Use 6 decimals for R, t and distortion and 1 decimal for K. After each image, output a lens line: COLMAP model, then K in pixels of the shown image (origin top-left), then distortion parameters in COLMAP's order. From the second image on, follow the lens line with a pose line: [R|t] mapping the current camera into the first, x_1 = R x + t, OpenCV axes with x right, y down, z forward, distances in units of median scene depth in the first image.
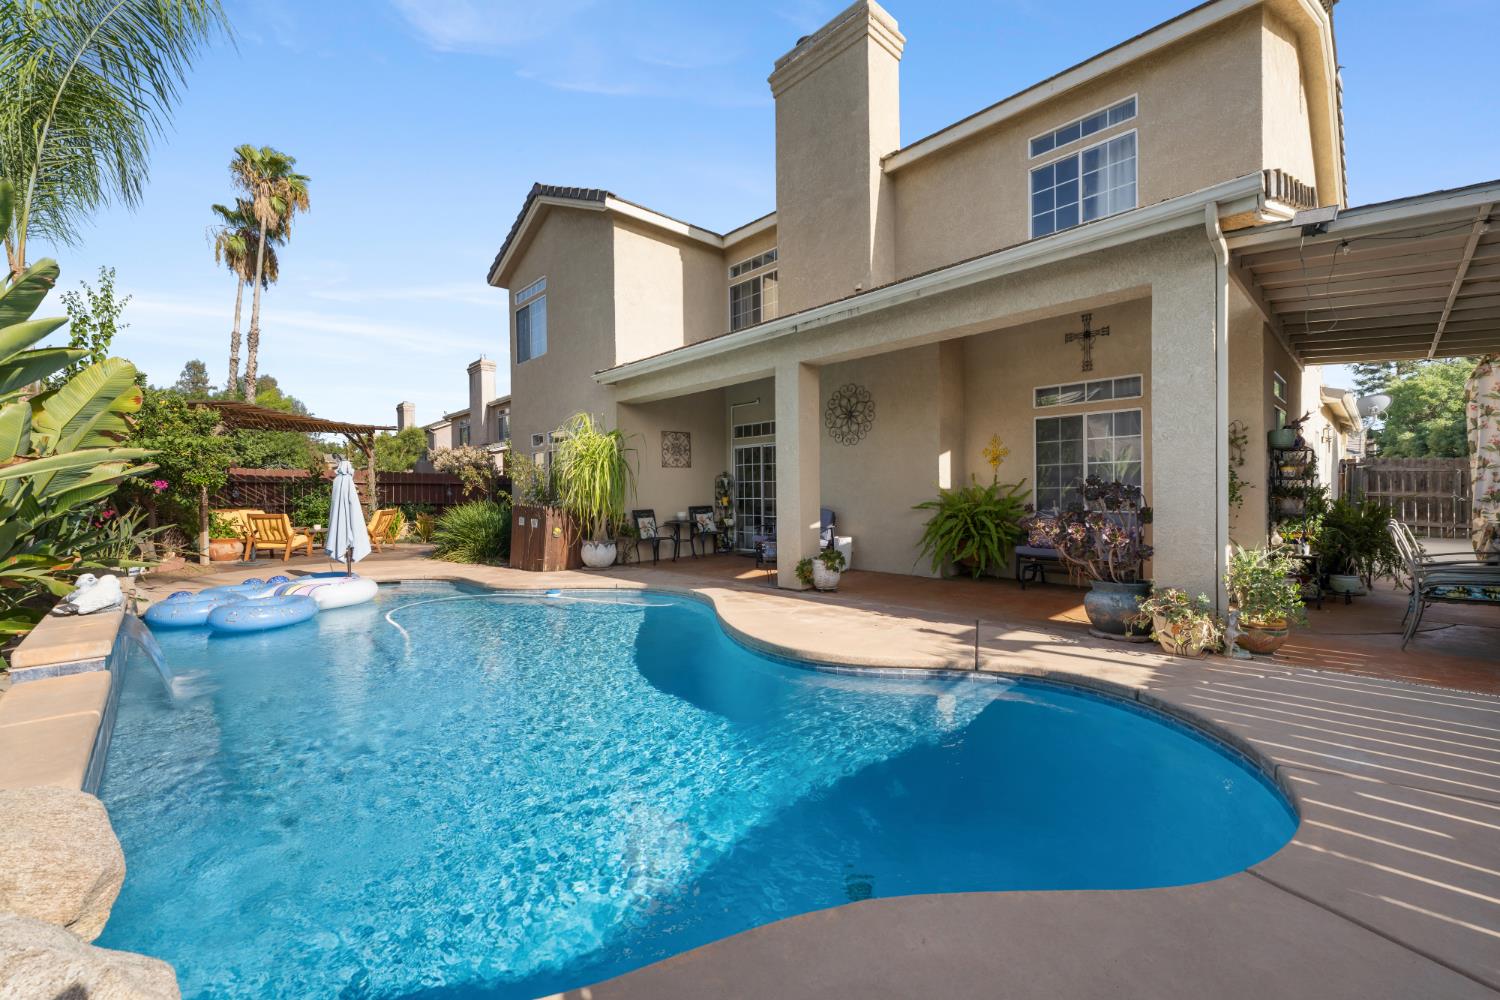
lens RADIAL K [[611.3, 0, 744.8], [0, 611.3, 495.3], [0, 0, 1]] dist [0.001428, -0.000014]
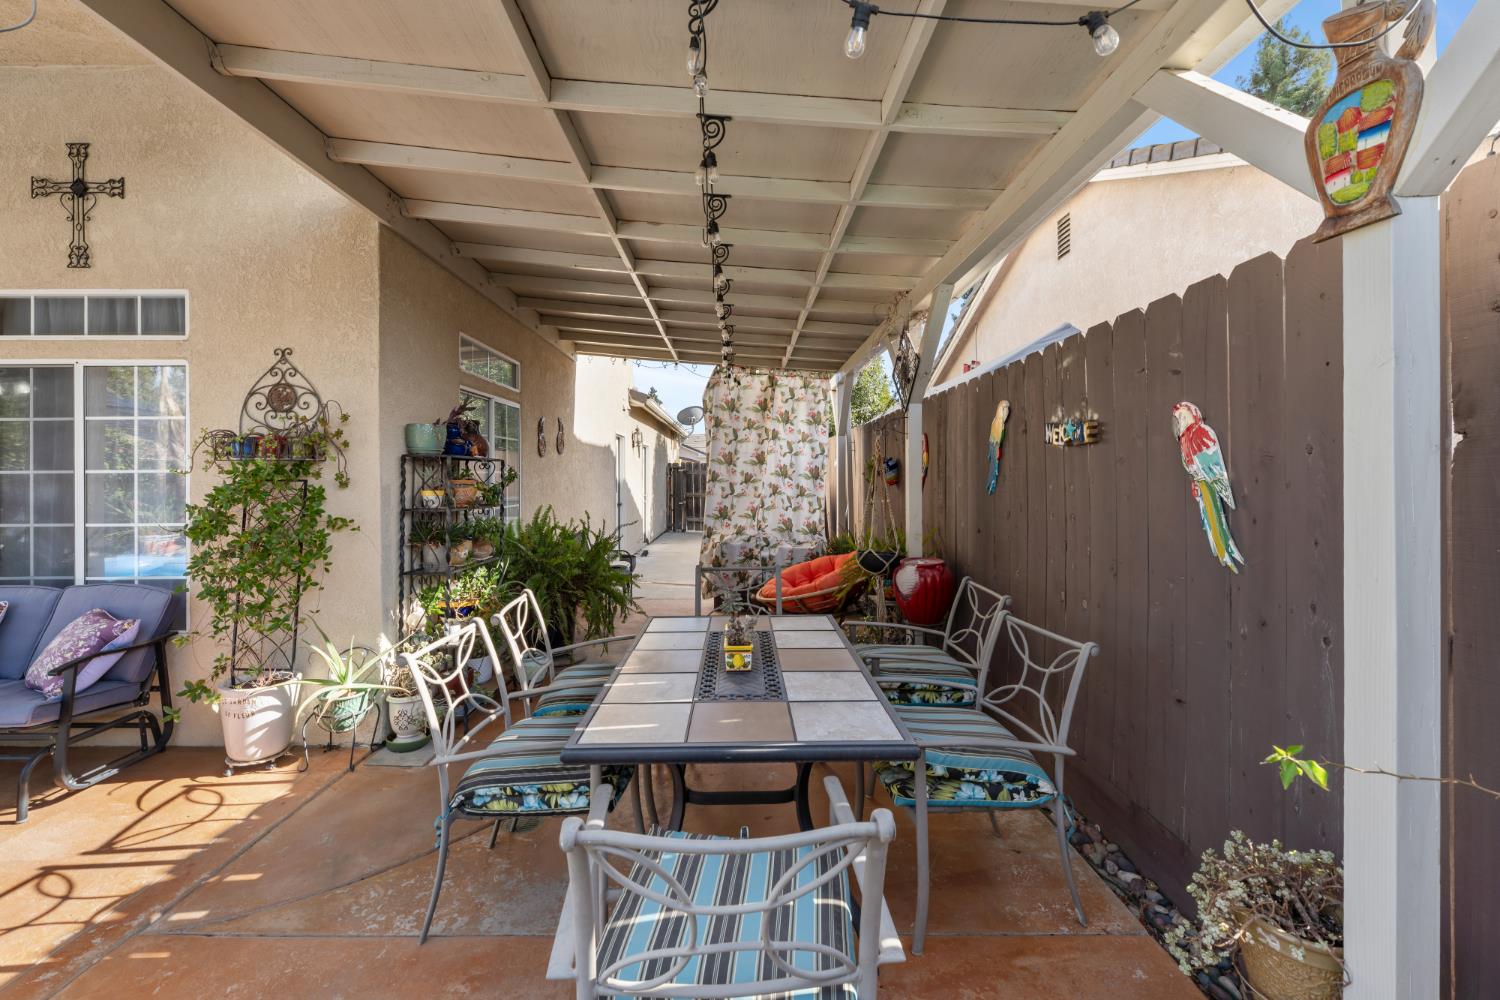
lens RADIAL K [[611.3, 0, 749.0], [0, 611.3, 487.6], [0, 0, 1]] dist [0.001428, -0.000014]
pose [[0.678194, -0.004976, 0.734866, 0.475052], [0.001236, 0.999983, 0.005631, -0.036821], [-0.734882, -0.002910, 0.678189, 0.279157]]
